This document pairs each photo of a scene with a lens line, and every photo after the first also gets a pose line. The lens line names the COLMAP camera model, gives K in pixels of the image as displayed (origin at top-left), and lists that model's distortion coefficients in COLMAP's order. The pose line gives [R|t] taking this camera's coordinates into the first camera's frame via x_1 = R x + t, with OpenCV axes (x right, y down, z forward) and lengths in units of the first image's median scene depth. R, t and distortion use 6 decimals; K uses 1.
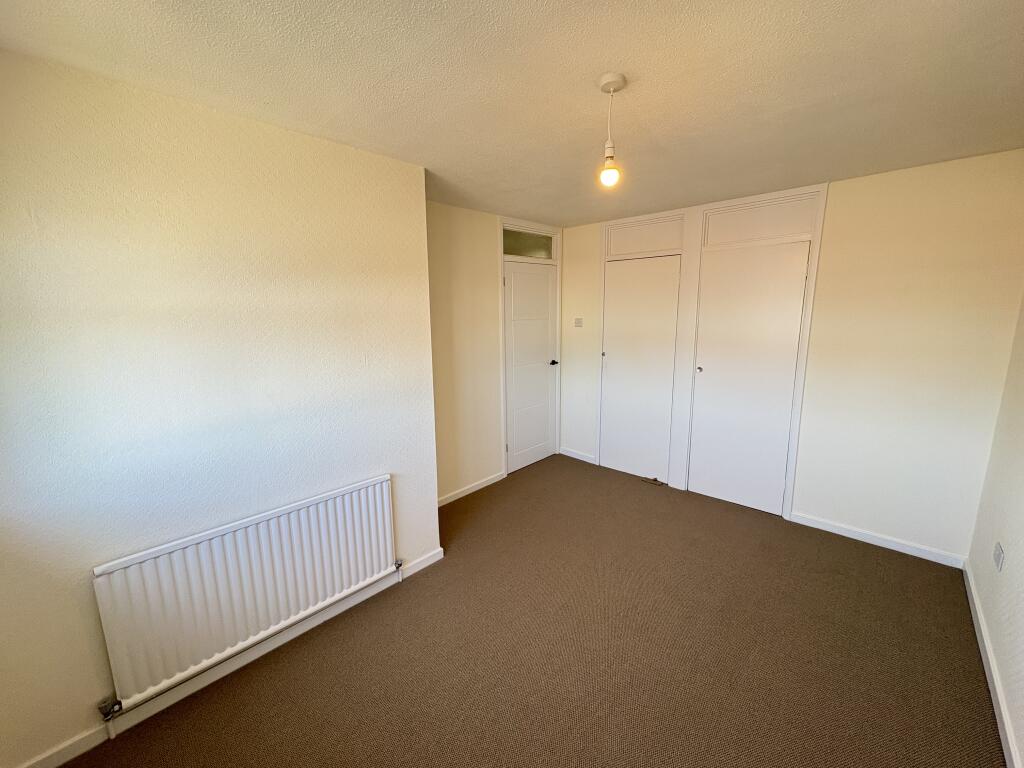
lens RADIAL K [[410.0, 0, 503.3], [0, 410.0, 382.0], [0, 0, 1]] dist [0.000685, -0.000314]
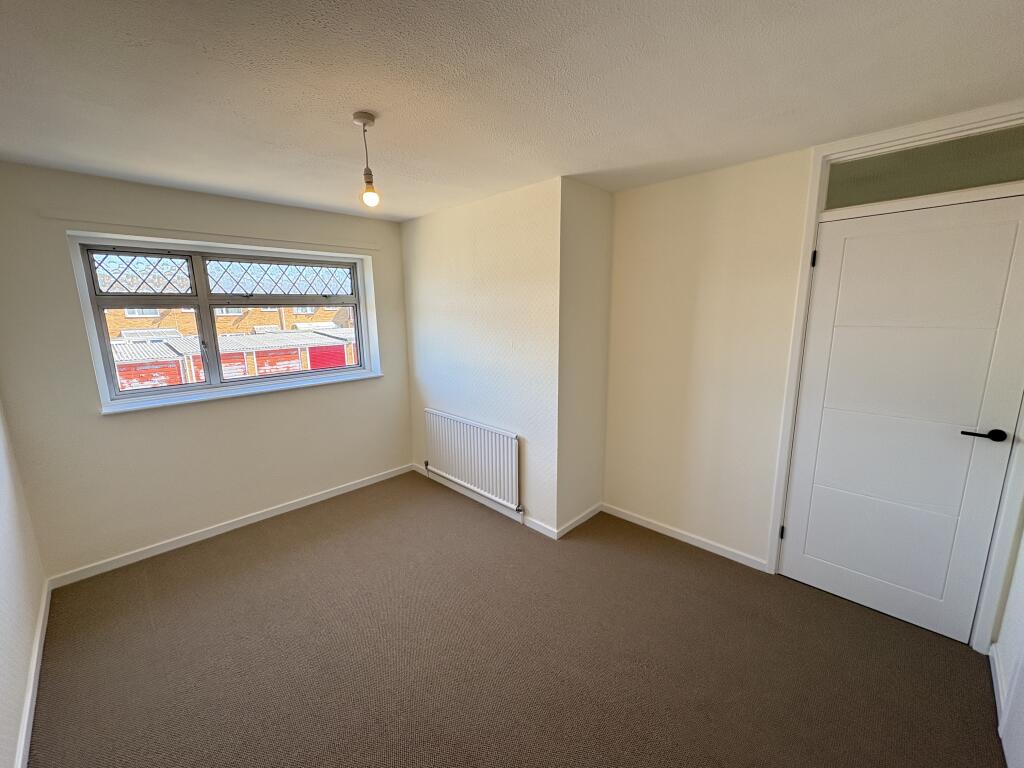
lens RADIAL K [[410.0, 0, 512.2], [0, 410.0, 376.6], [0, 0, 1]] dist [0.000685, -0.000314]
pose [[0.001522, 0.196539, -0.980495, 0.861823], [-0.157742, 0.968268, 0.193843, -0.182186], [0.987479, 0.154370, 0.032476, 0.834057]]
